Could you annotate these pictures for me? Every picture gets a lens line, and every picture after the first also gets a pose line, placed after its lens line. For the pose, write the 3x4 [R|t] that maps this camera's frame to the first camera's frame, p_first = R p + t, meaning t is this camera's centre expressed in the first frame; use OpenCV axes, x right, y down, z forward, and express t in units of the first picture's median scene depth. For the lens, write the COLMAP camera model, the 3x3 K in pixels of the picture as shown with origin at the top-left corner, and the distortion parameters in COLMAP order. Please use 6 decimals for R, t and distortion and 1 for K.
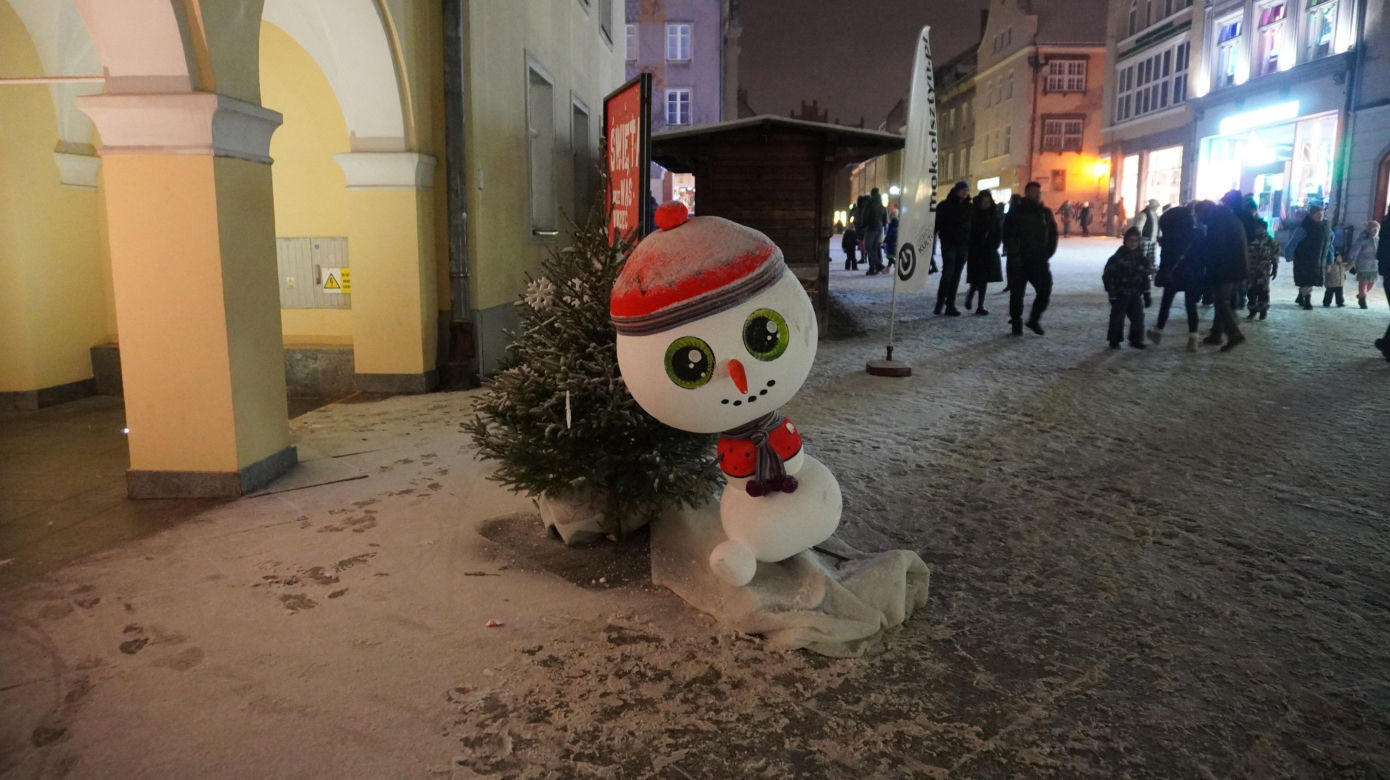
lens RADIAL K [[1098.4, 0, 695.0], [0, 1098.4, 390.0], [0, 0, 1]] dist [-0.008248, -0.000406]
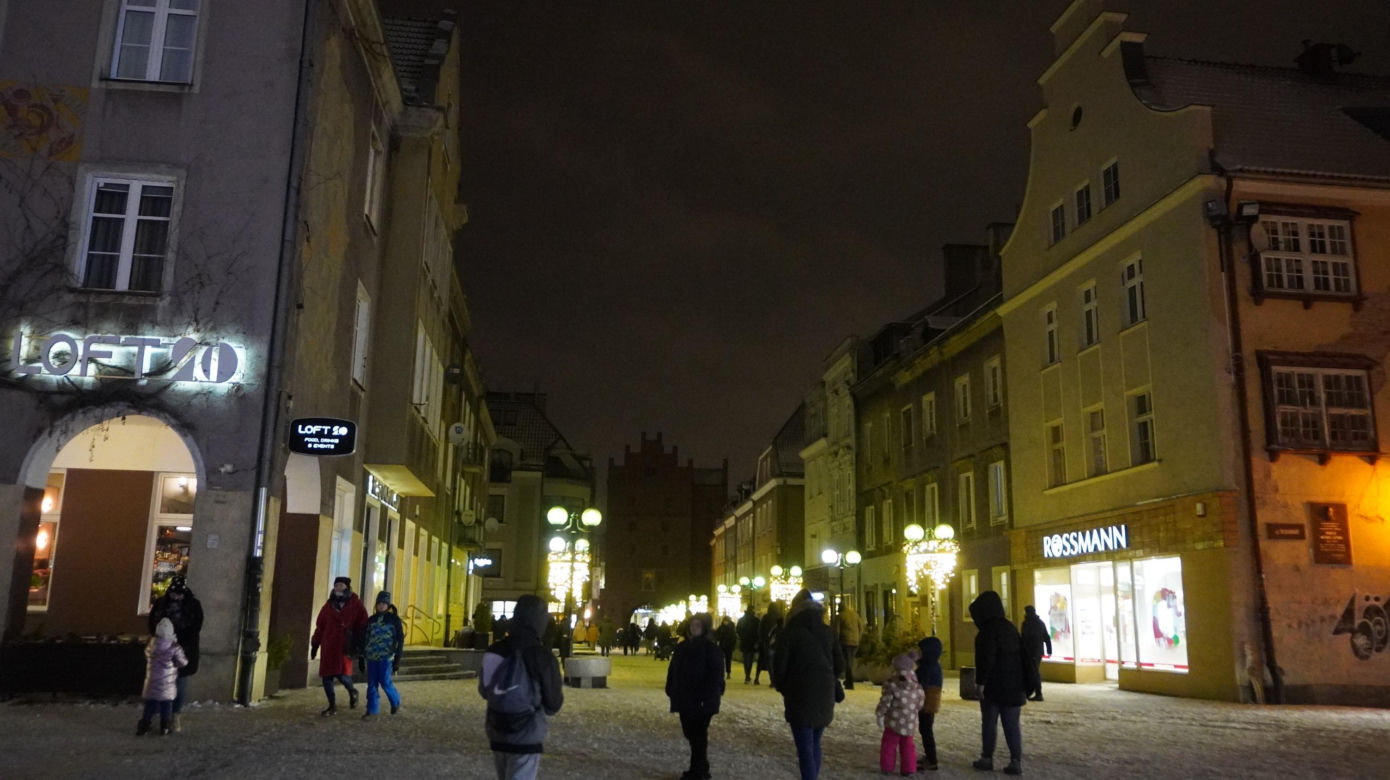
lens RADIAL K [[1098.4, 0, 695.0], [0, 1098.4, 390.0], [0, 0, 1]] dist [-0.008248, -0.000406]
pose [[0.991171, 0.042030, 0.125750, 0.088486], [0.001747, 0.944203, -0.329359, -0.121223], [-0.132576, 0.326671, 0.935794, 0.692290]]
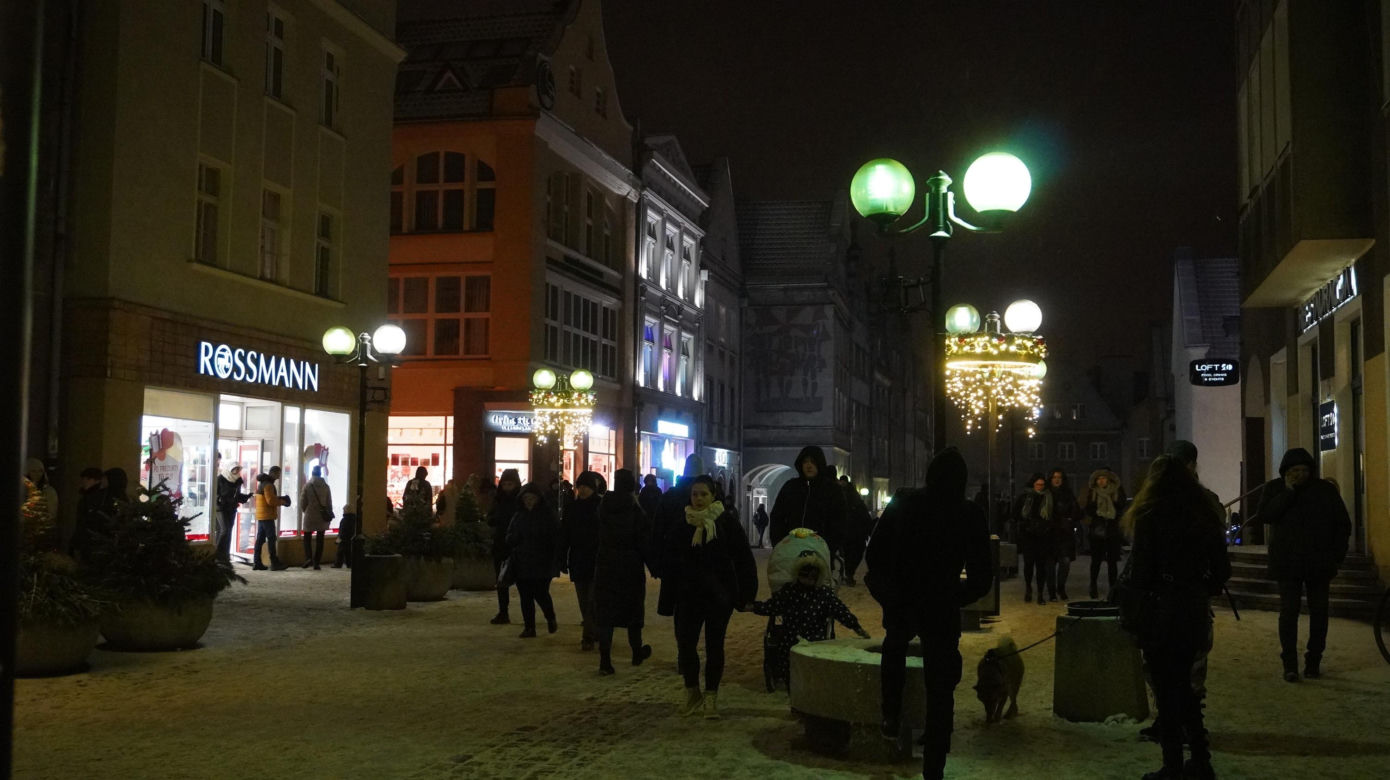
lens RADIAL K [[1682.0, 0, 690.9], [0, 1682.0, 402.7], [0, 0, 1]] dist [0.023385, 0.026388]
pose [[-0.966908, 0.010770, 0.254899, 0.063579], [0.026436, 0.997960, 0.058111, -0.221149], [-0.253753, 0.062926, -0.965220, 1.515921]]
